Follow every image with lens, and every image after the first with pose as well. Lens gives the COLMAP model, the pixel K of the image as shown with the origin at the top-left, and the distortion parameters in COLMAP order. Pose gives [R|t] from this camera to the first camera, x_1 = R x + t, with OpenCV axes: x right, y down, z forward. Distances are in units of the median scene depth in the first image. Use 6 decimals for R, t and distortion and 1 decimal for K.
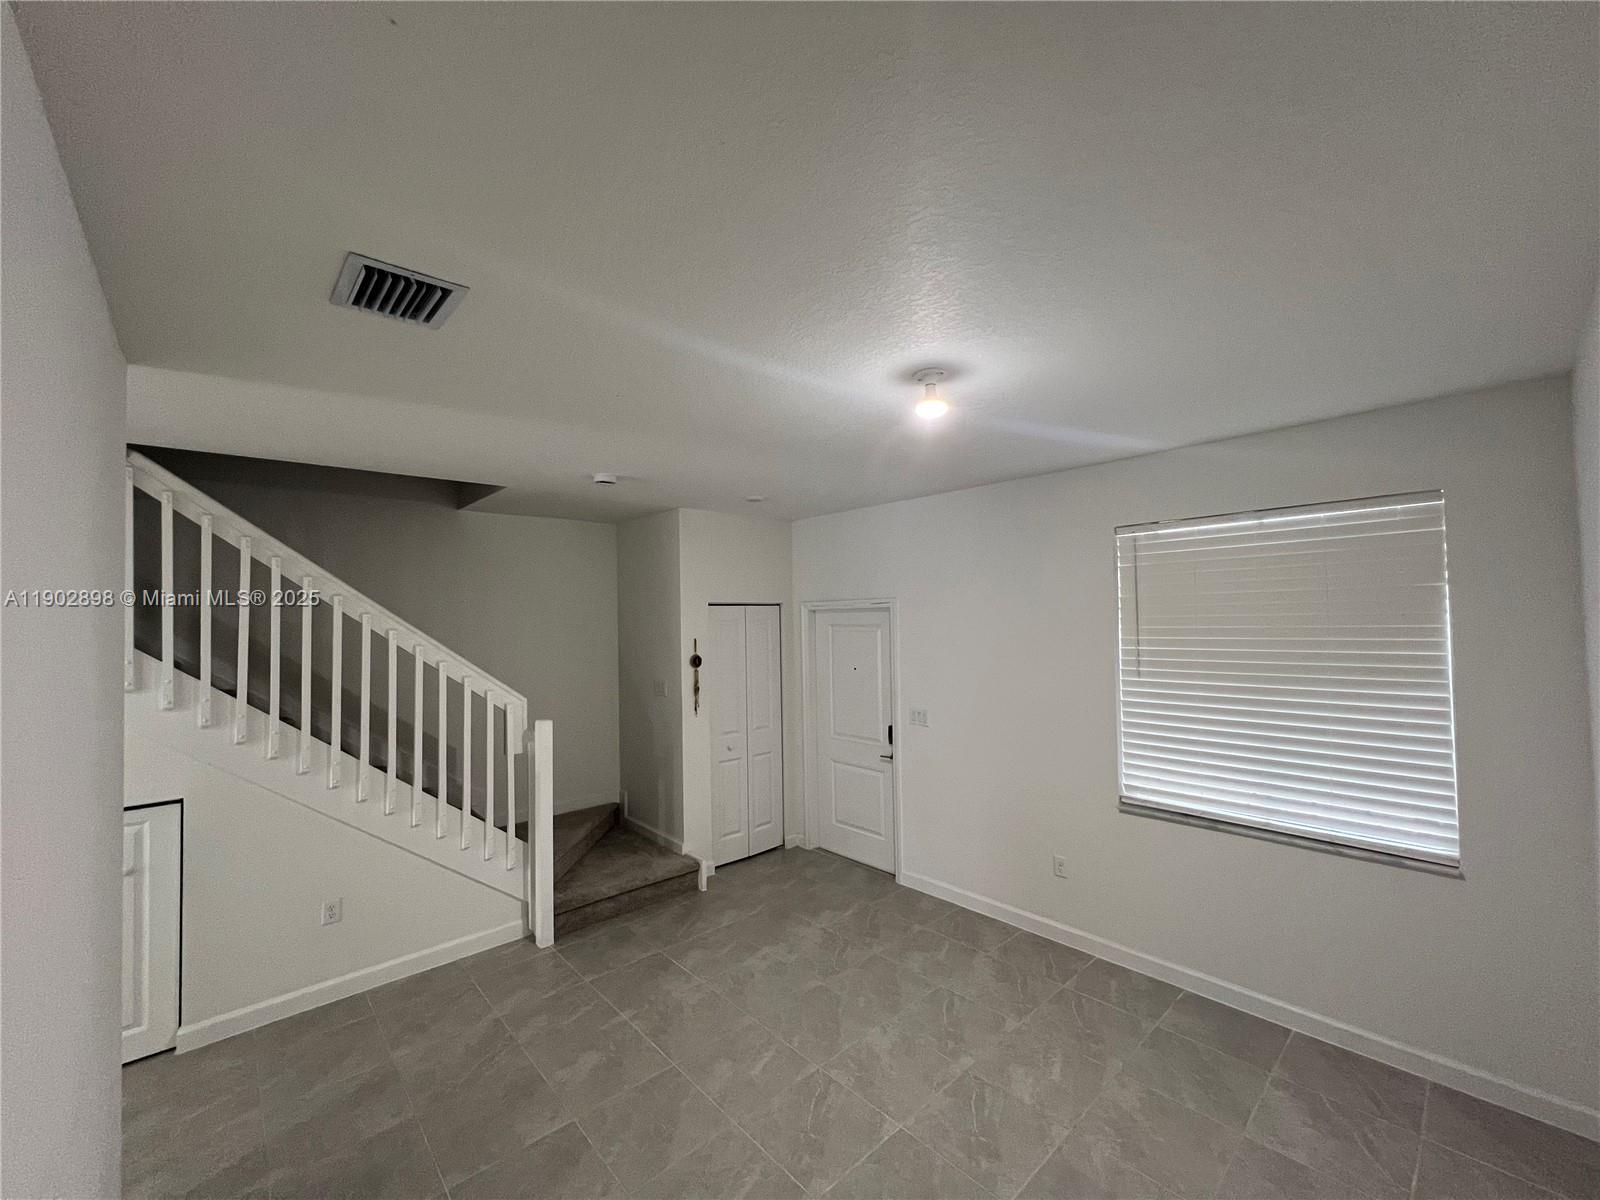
lens RADIAL K [[644.6, 0, 801.4], [0, 644.6, 601.0], [0, 0, 1]] dist [-0.003776, 0.001284]
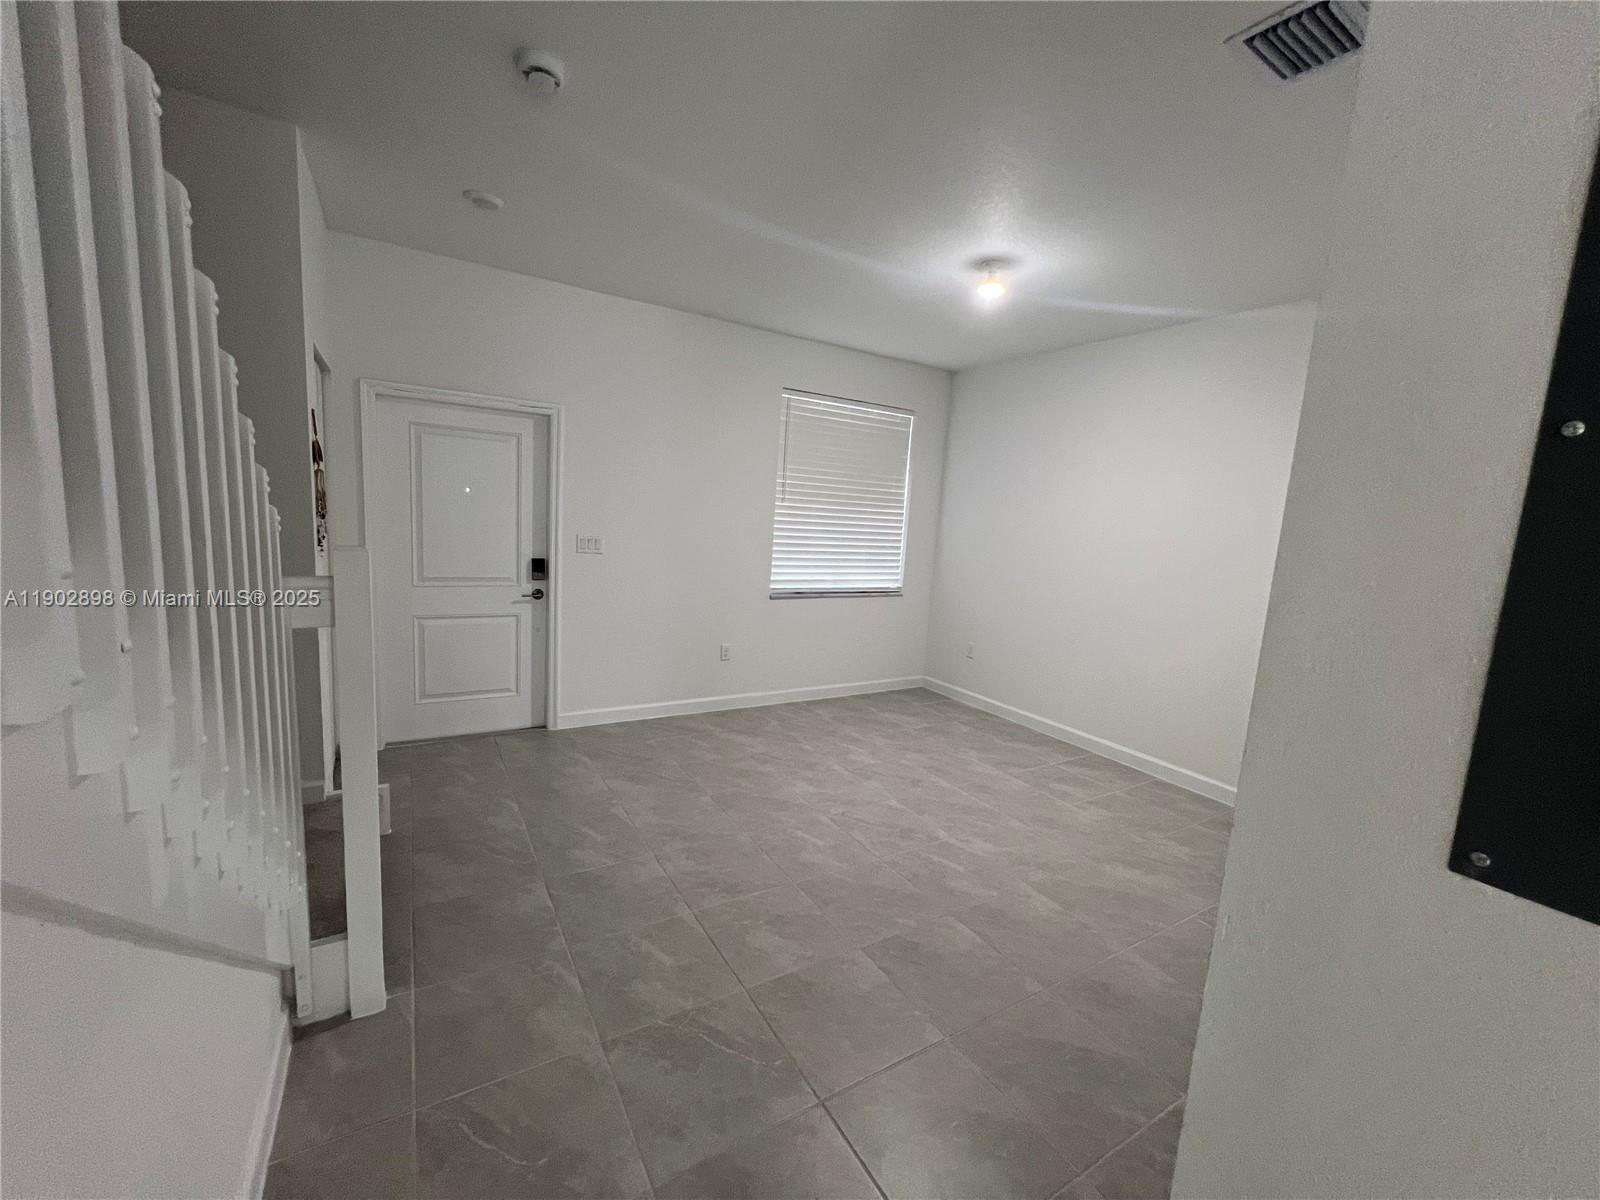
lens RADIAL K [[644.6, 0, 802.1], [0, 644.6, 602.9], [0, 0, 1]] dist [-0.003776, 0.001284]
pose [[0.190012, -0.109909, 0.975610, -0.936538], [-0.091976, 0.987351, 0.129146, 0.163534], [-0.977464, -0.114272, 0.177500, 0.752713]]
